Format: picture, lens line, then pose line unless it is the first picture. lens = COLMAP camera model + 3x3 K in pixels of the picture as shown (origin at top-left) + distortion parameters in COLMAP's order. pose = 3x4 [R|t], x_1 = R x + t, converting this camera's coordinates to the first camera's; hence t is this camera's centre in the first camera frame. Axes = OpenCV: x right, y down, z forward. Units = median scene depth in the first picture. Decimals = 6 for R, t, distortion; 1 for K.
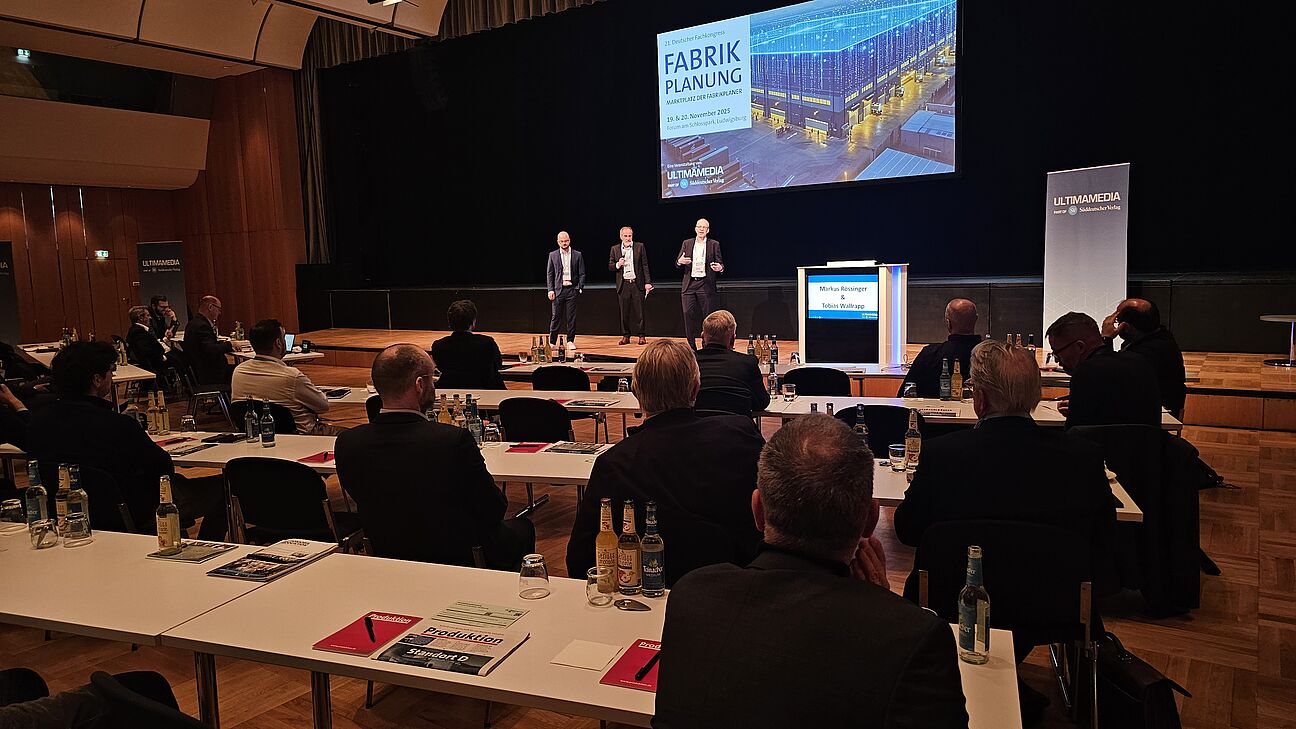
lens RADIAL K [[858.0, 0, 633.3], [0, 858.0, 384.3], [0, 0, 1]] dist [0.039339, -0.001670]
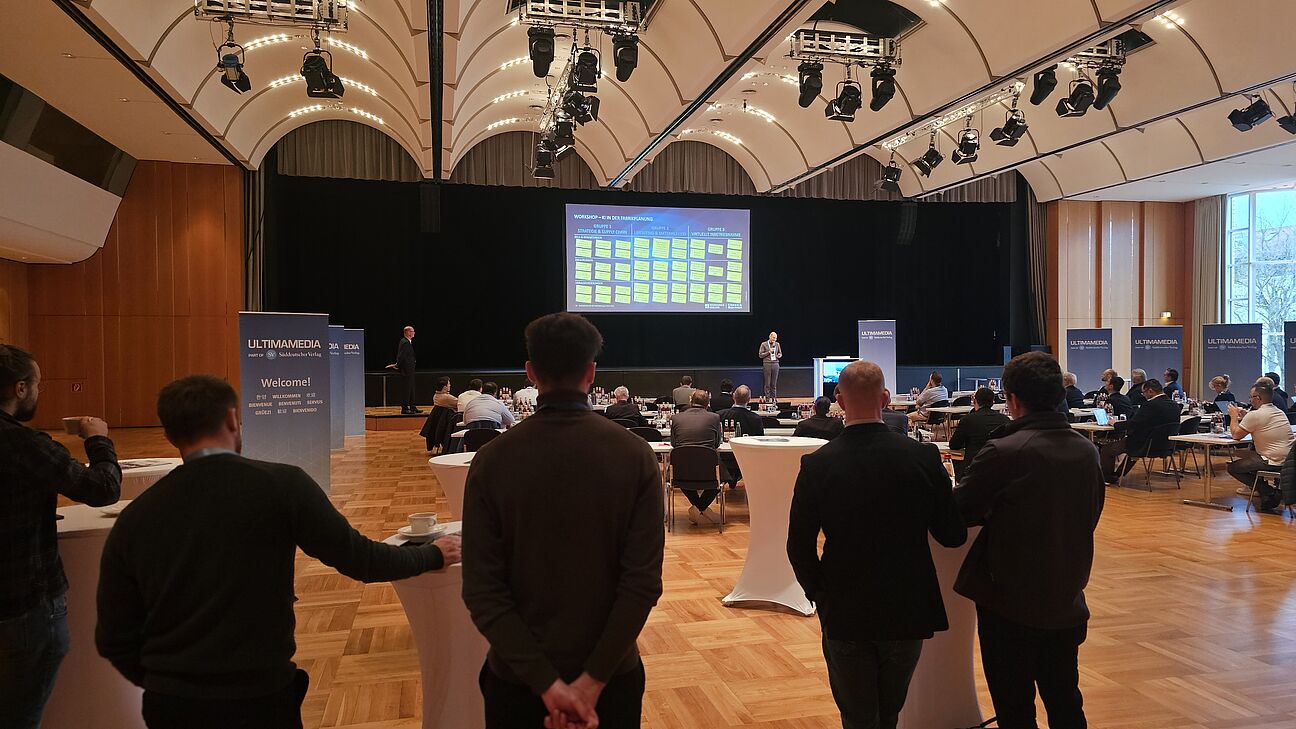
lens RADIAL K [[860.7, 0, 648.0], [0, 860.7, 364.5], [0, 0, 1]] dist [0.031168, -0.000424]
pose [[0.675454, 0.018389, 0.737173, -1.623237], [0.086822, 0.990752, -0.104267, 0.060383], [-0.732273, 0.134430, 0.667611, -0.090637]]
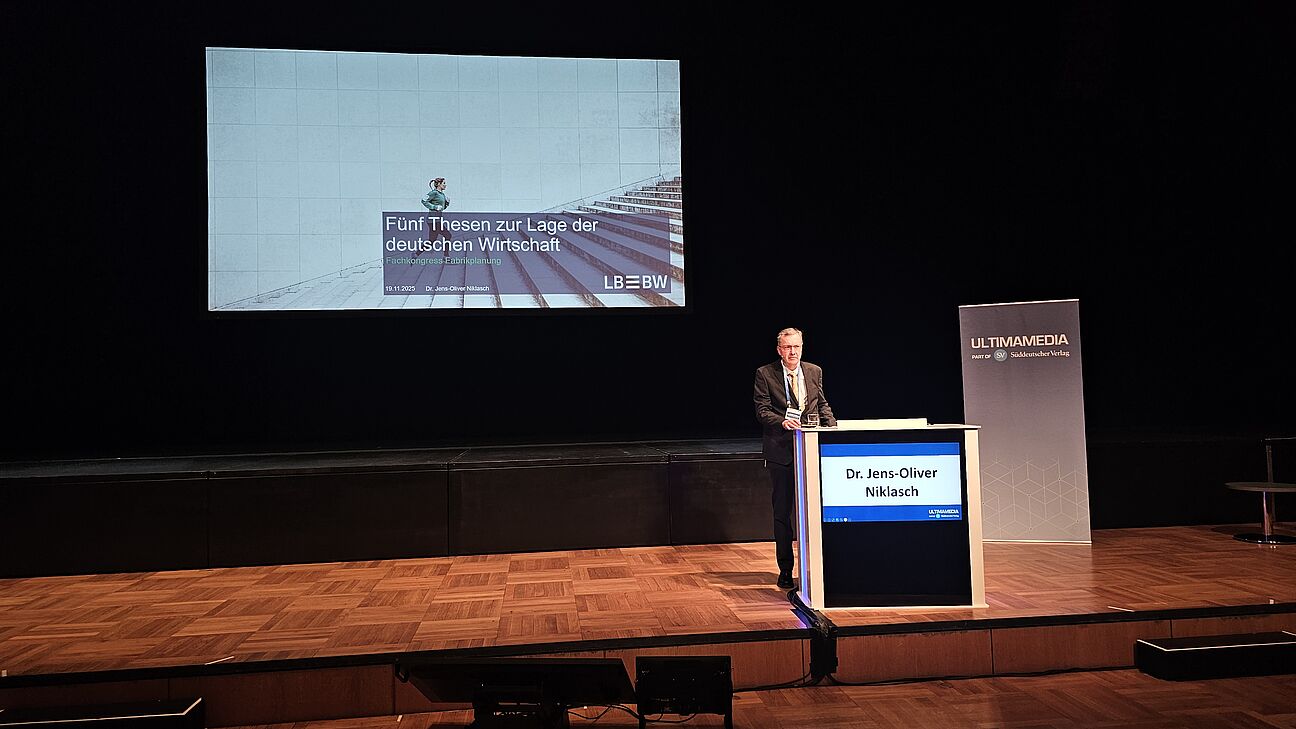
lens RADIAL K [[938.2, 0, 643.3], [0, 938.2, 364.7], [0, 0, 1]] dist [0.004314, 0.001962]
pose [[0.749200, 0.040651, 0.661095, -0.277690], [0.094957, 0.981212, -0.167947, -0.086068], [-0.655502, 0.188602, 0.731264, 0.620126]]
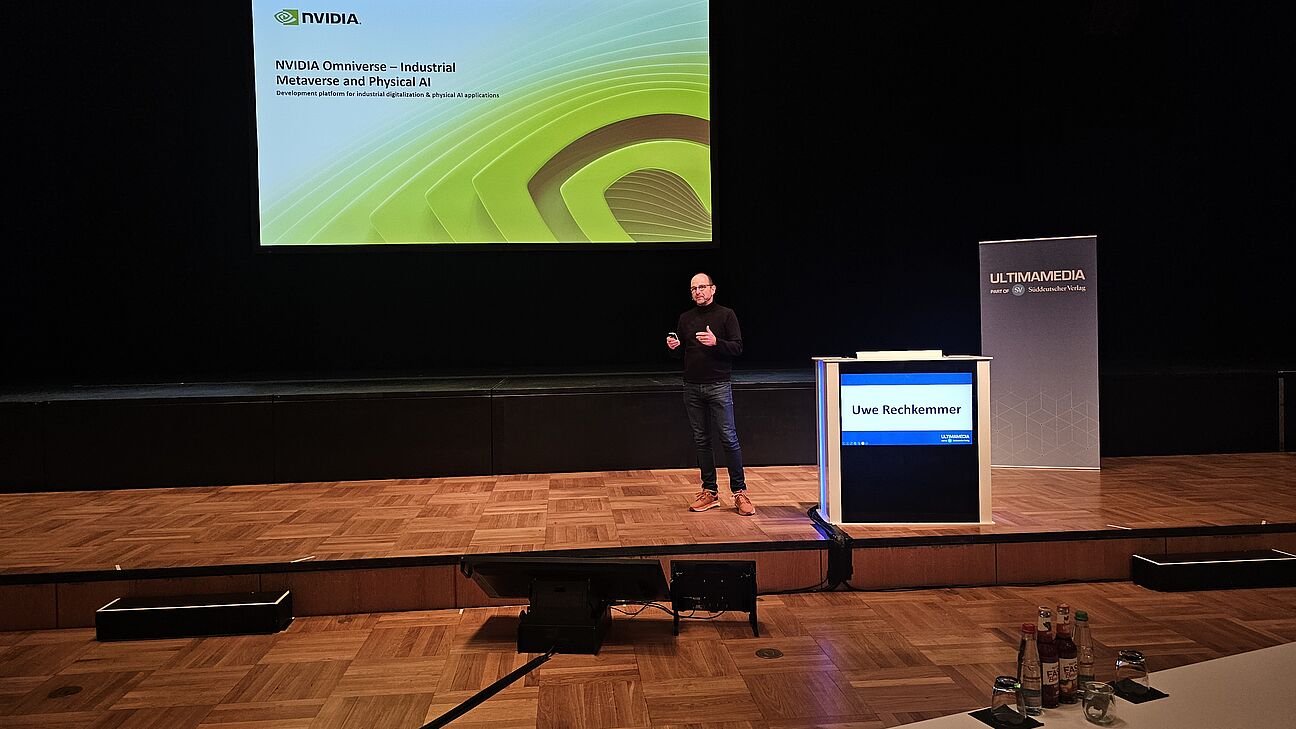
lens RADIAL K [[936.3, 0, 614.4], [0, 936.3, 350.4], [0, 0, 1]] dist [0.003062, -0.000408]
pose [[0.783936, 0.005760, 0.620815, -0.317094], [0.083728, 0.989841, -0.114913, -0.080884], [-0.615170, 0.142064, 0.775490, 0.587396]]
